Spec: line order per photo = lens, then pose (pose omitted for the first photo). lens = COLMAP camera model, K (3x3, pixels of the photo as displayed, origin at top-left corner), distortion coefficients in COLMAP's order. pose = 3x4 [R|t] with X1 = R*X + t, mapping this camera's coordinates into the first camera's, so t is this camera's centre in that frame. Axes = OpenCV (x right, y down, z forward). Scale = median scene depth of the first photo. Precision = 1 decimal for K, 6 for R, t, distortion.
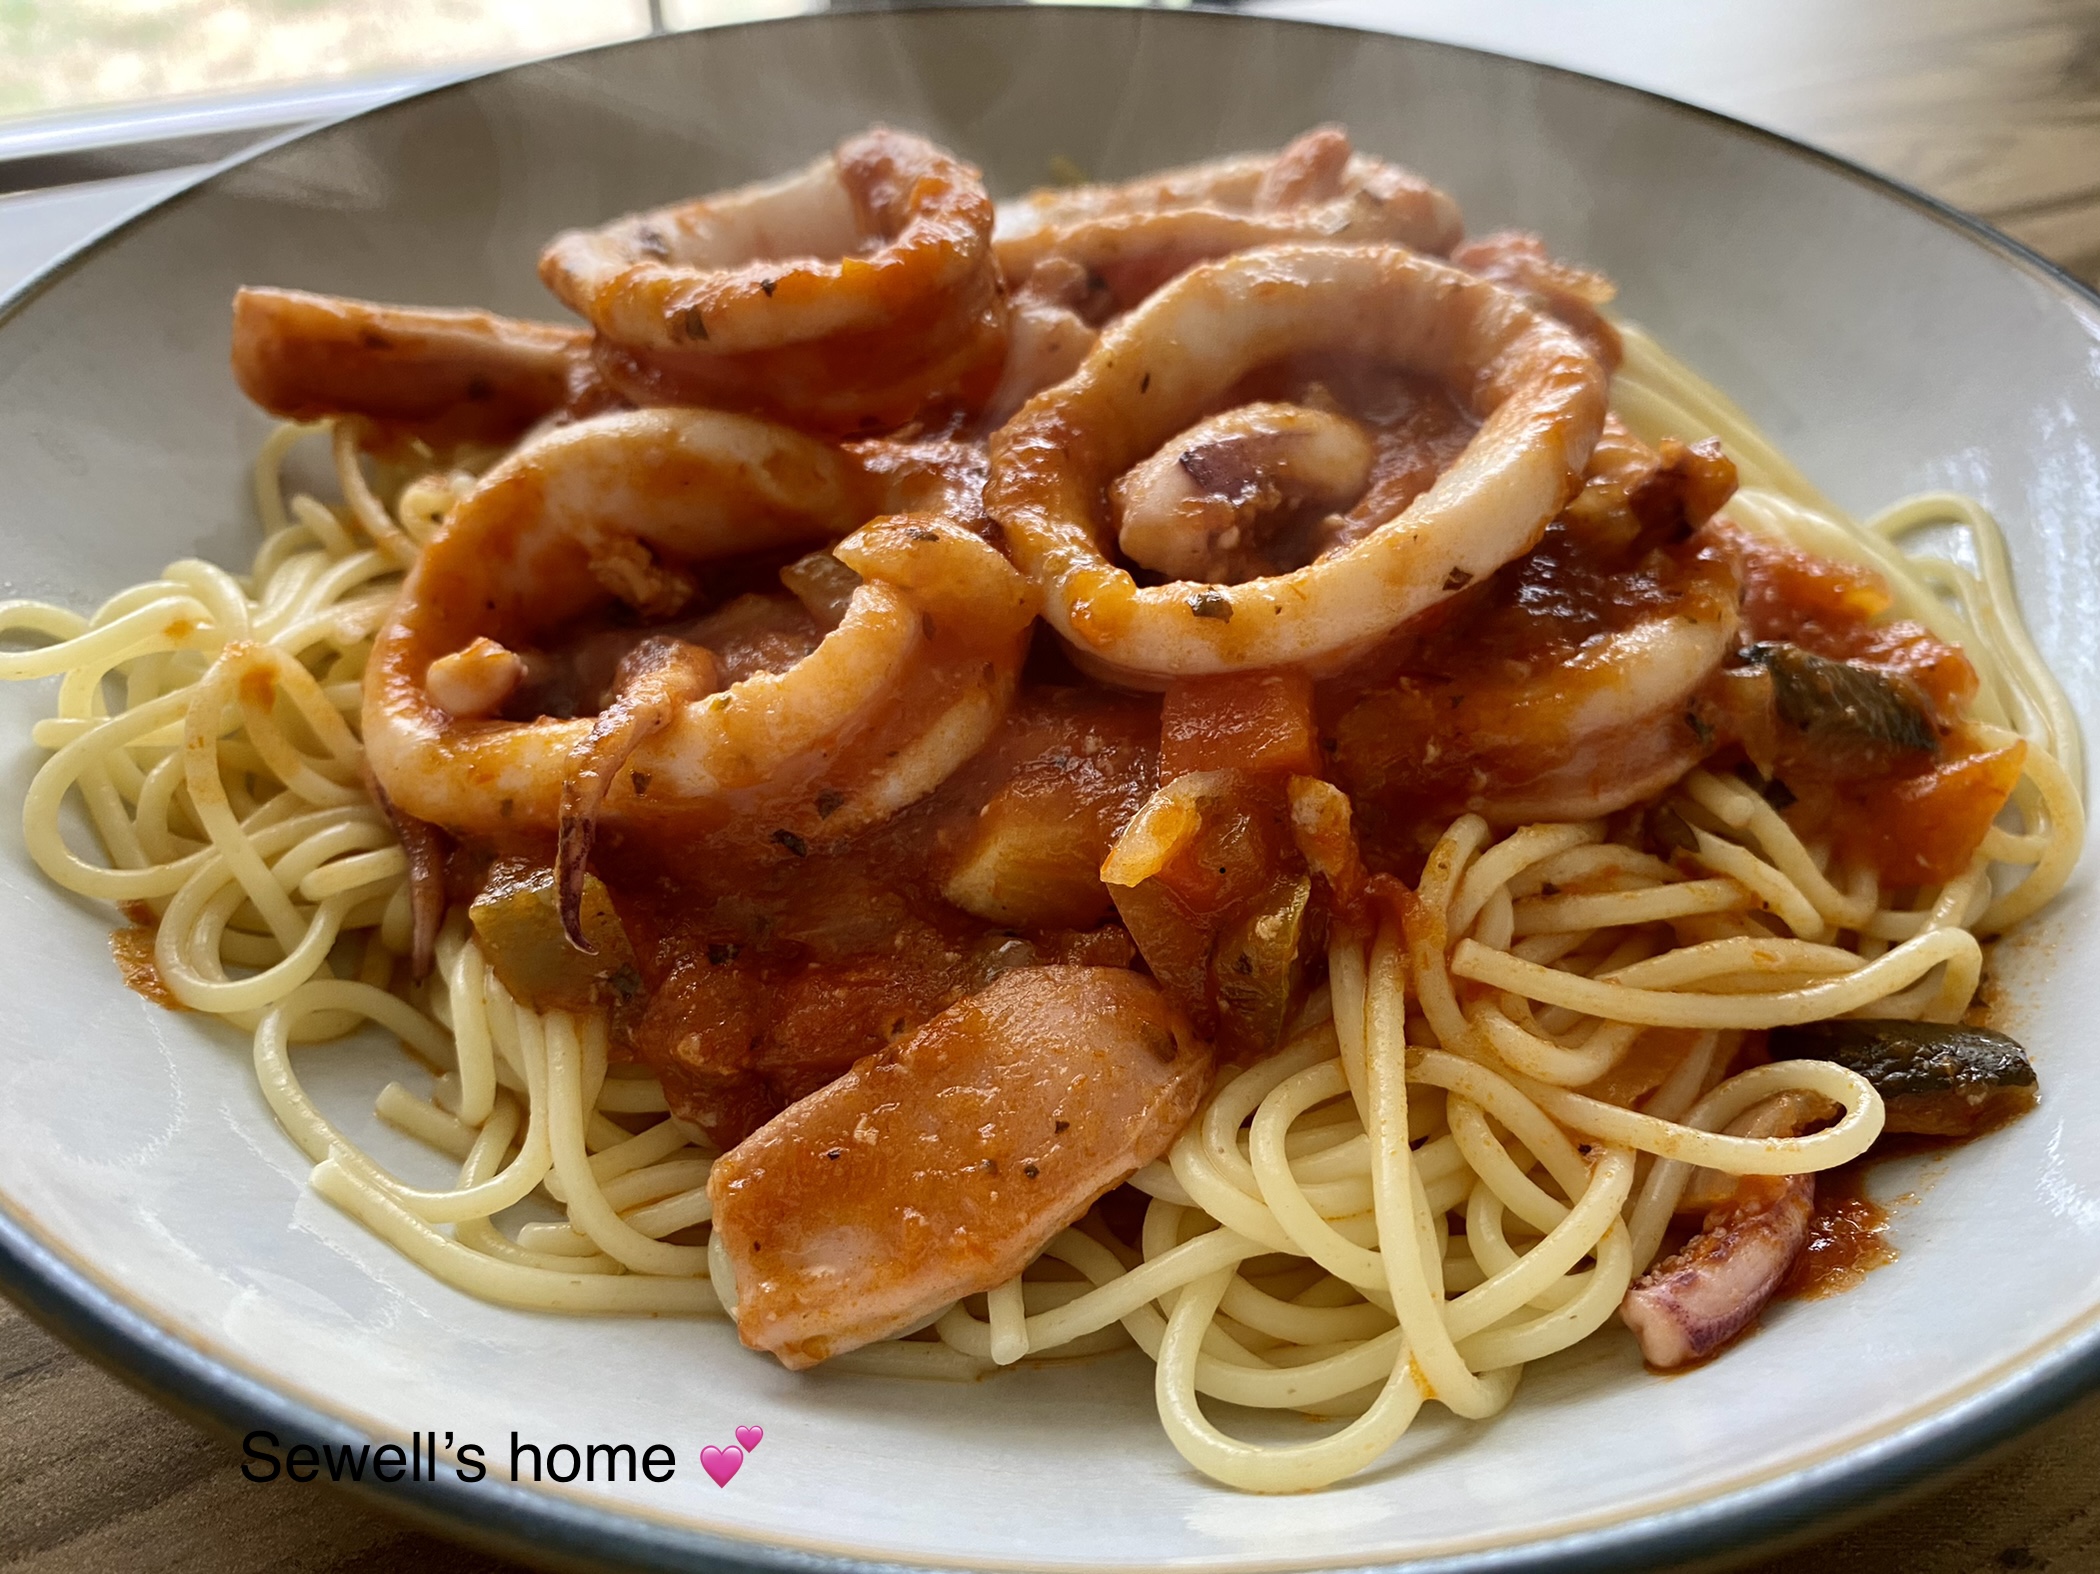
lens RADIAL K [[1611.6, 0, 1050.0], [0, 1611.6, 787.0], [0, 0, 1]] dist [0.025102, -0.002444]
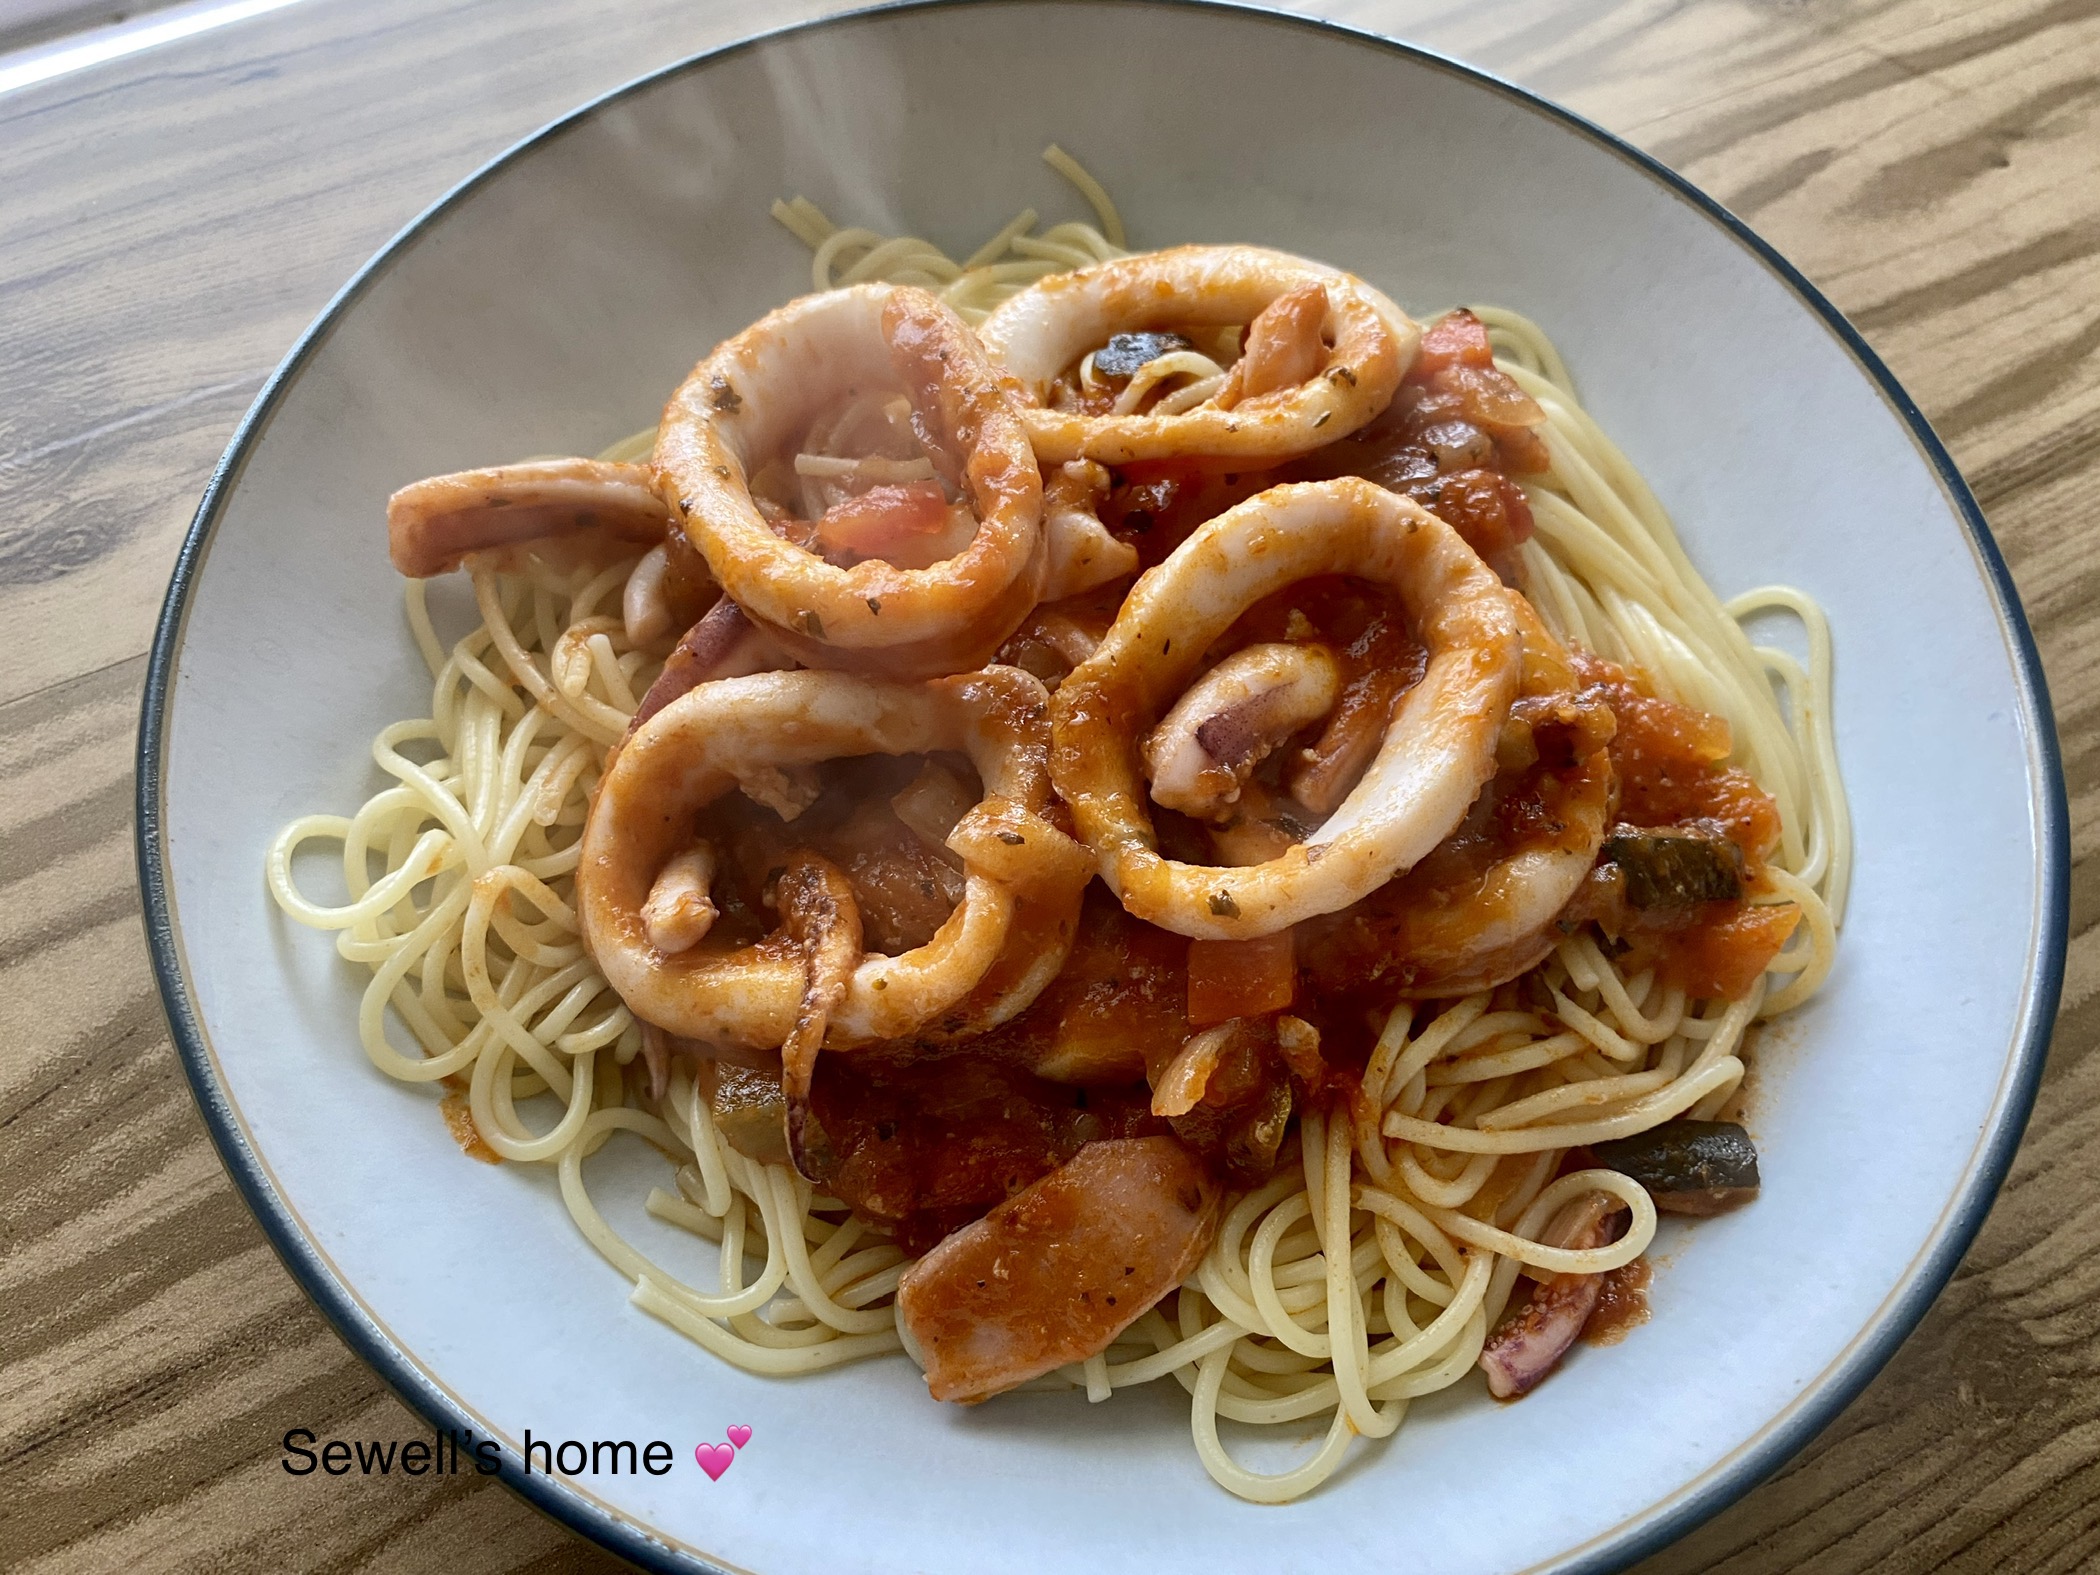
lens RADIAL K [[1609.8, 0, 1050.0], [0, 1609.8, 787.5], [0, 0, 1]] dist [0.064986, -0.003554]
pose [[0.998634, -0.034925, 0.038863, -0.103628], [0.019467, 0.938930, 0.343558, -0.696222], [-0.048489, -0.342333, 0.938327, -0.275916]]
